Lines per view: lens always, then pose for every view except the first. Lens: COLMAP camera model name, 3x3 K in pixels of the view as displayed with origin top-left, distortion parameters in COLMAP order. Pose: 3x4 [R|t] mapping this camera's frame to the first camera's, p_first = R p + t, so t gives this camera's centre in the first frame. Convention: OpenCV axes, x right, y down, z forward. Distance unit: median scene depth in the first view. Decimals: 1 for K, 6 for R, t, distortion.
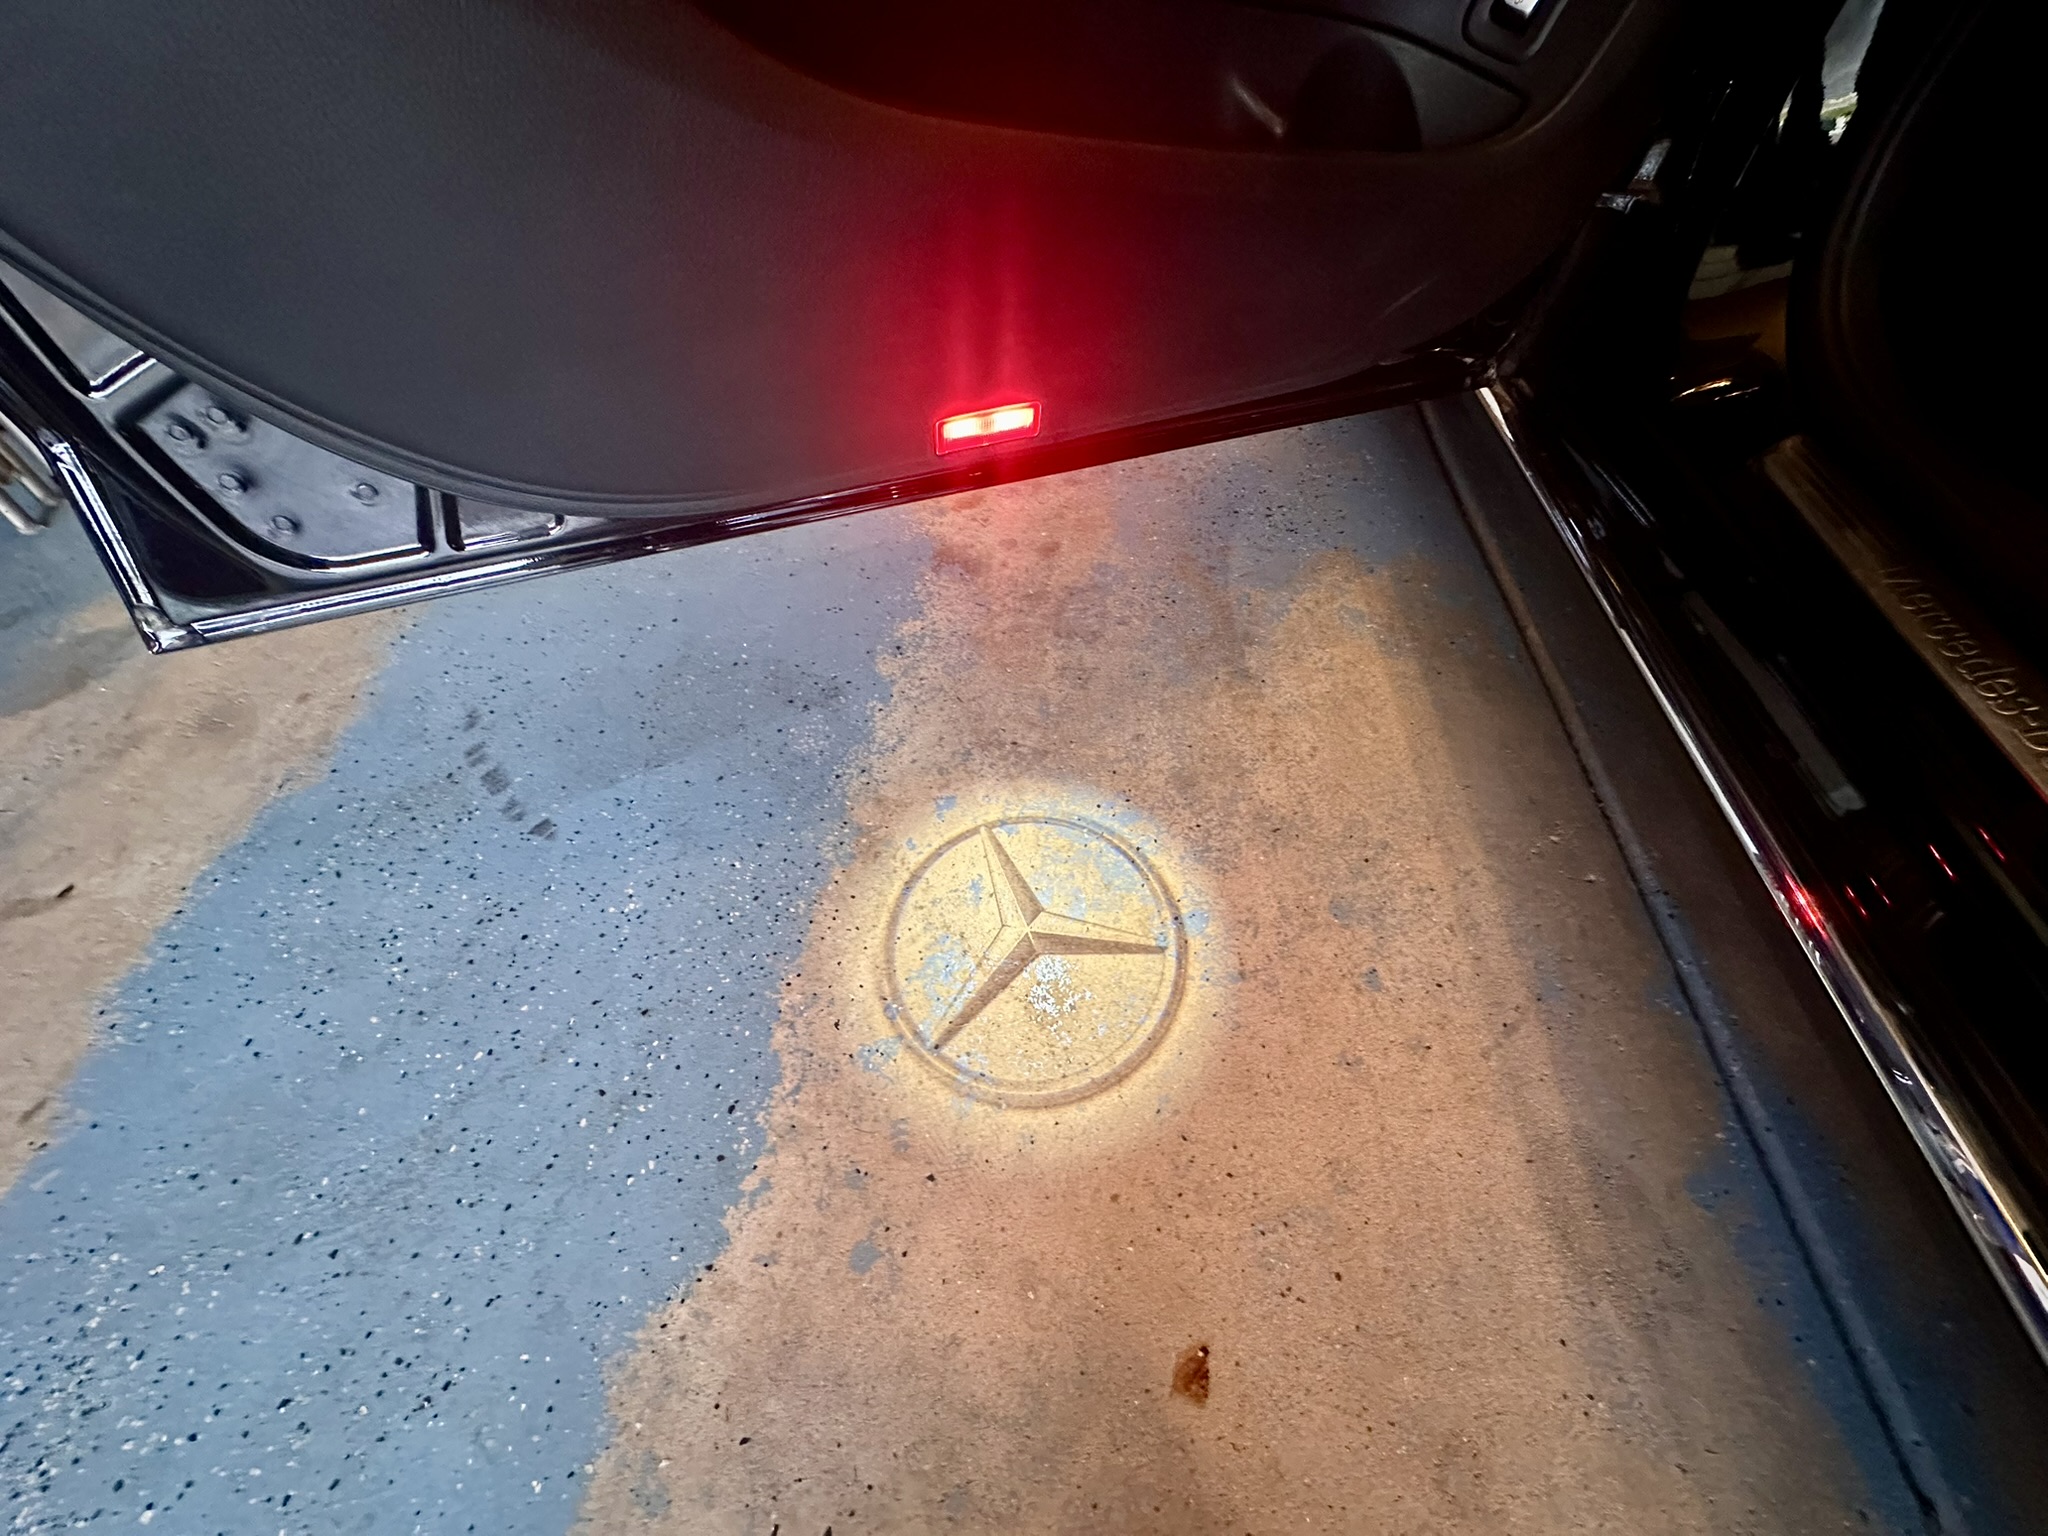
lens RADIAL K [[827.3, 0, 1025.5], [0, 827.3, 770.4], [0, 0, 1]] dist [-0.003068, -0.000415]
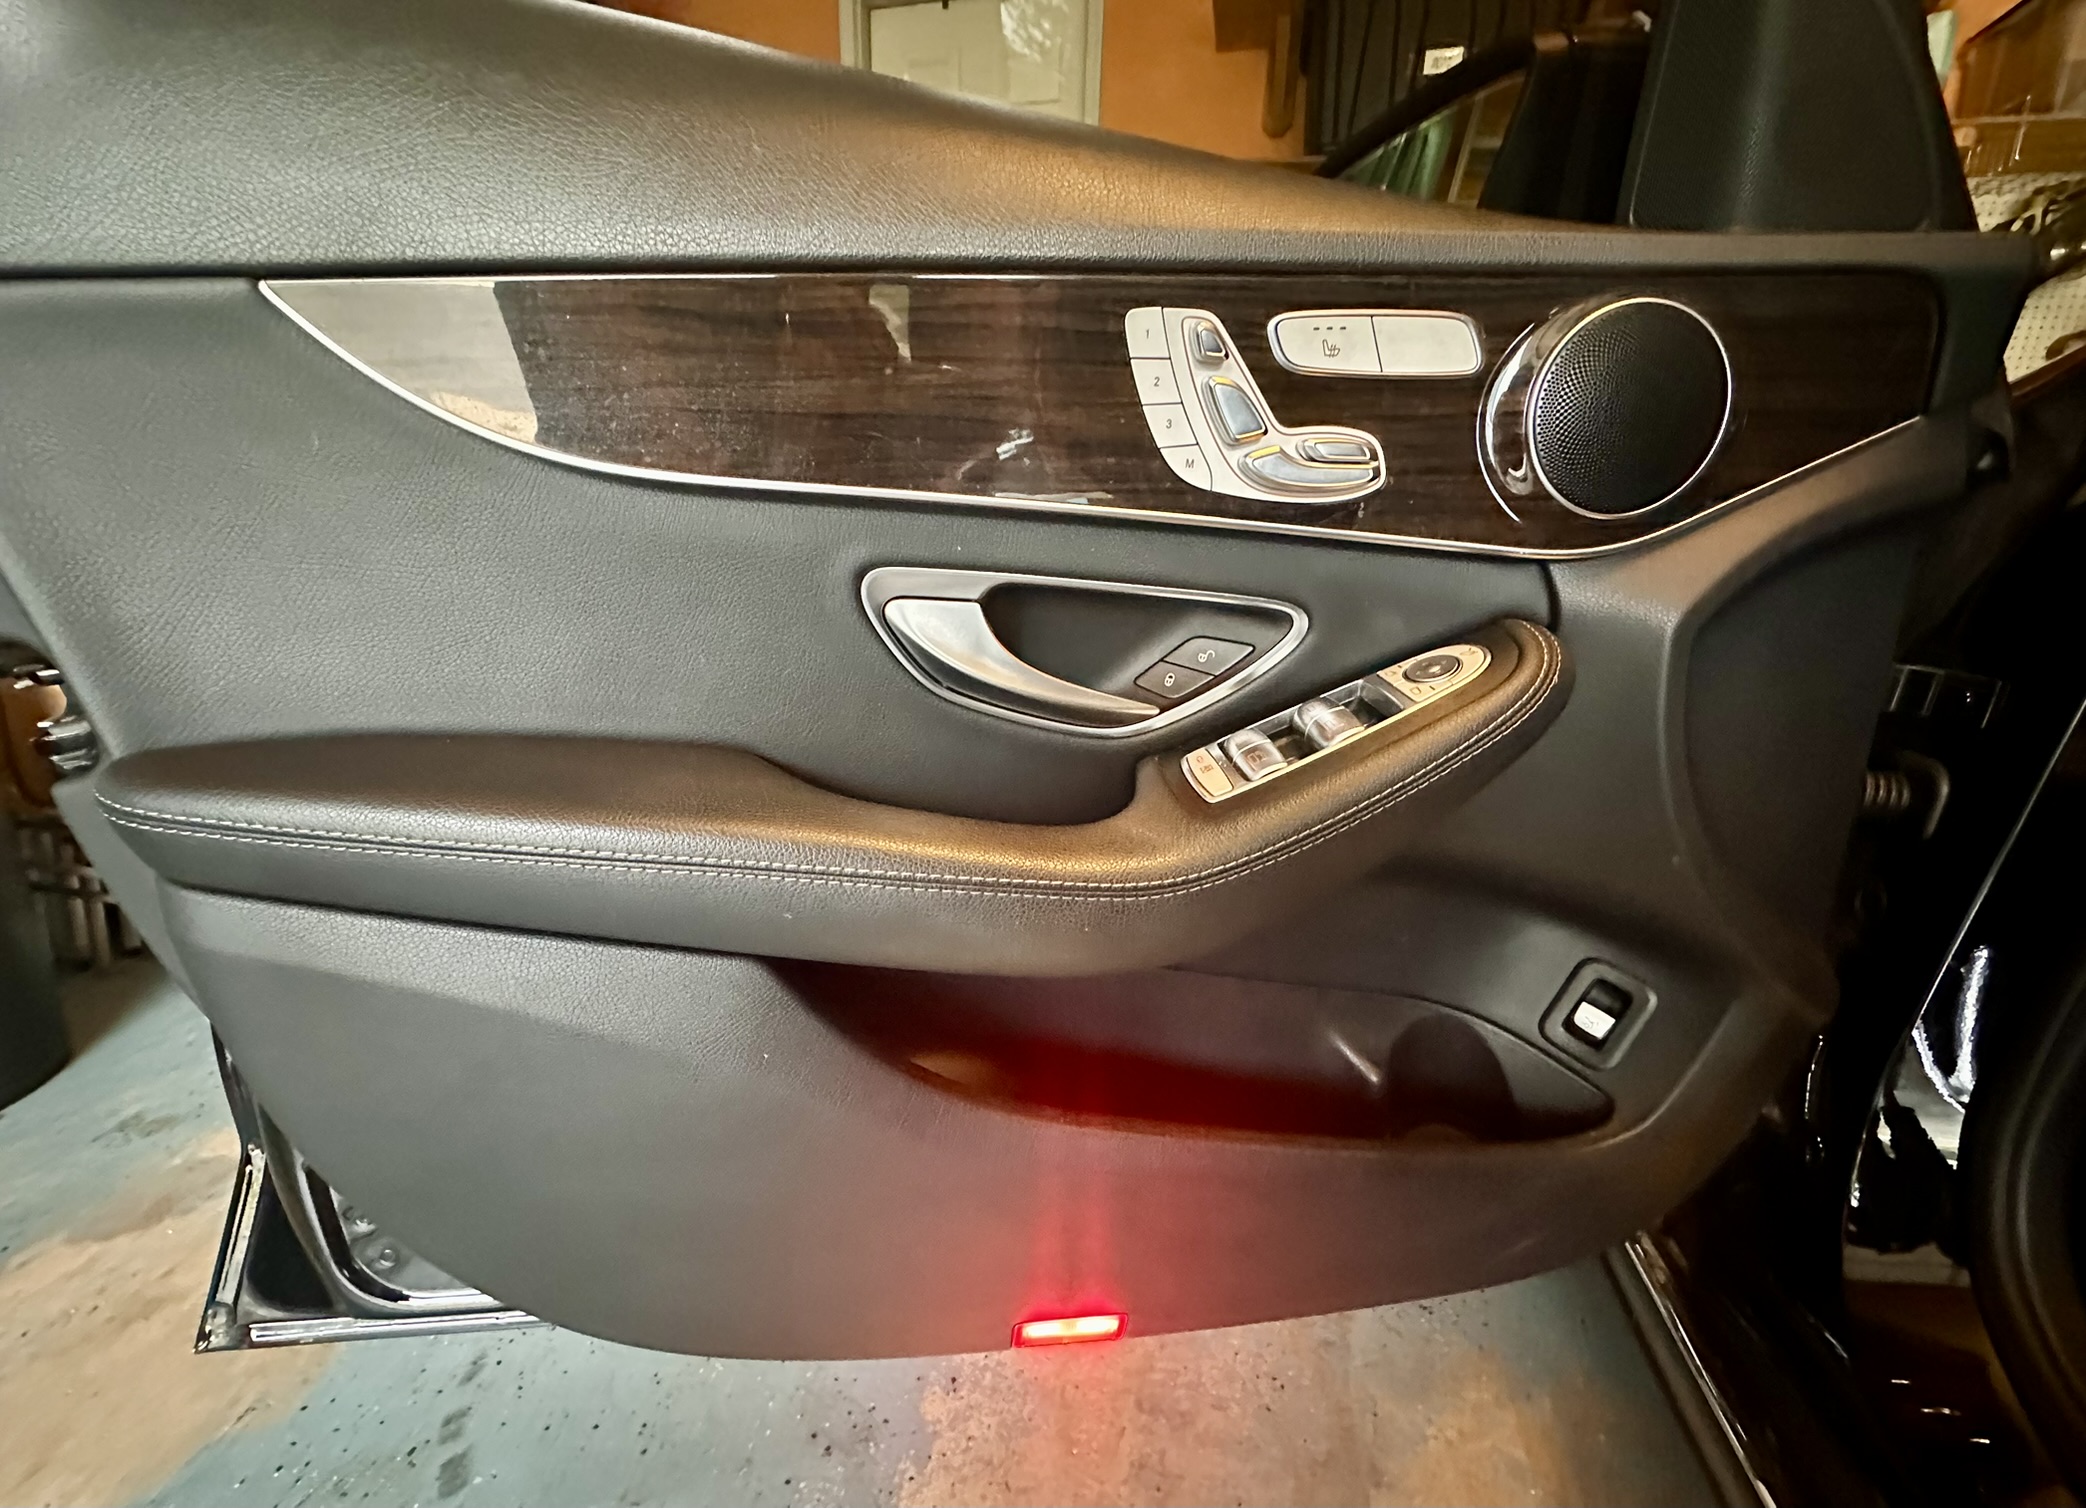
lens RADIAL K [[843.3, 0, 1043.5], [0, 843.3, 756.1], [0, 0, 1]] dist [-0.003796, -0.000276]
pose [[0.979086, 0.123512, -0.161665, -0.000070], [-0.195218, 0.794071, -0.575623, -0.183251], [0.057277, 0.595144, 0.801575, -0.090233]]
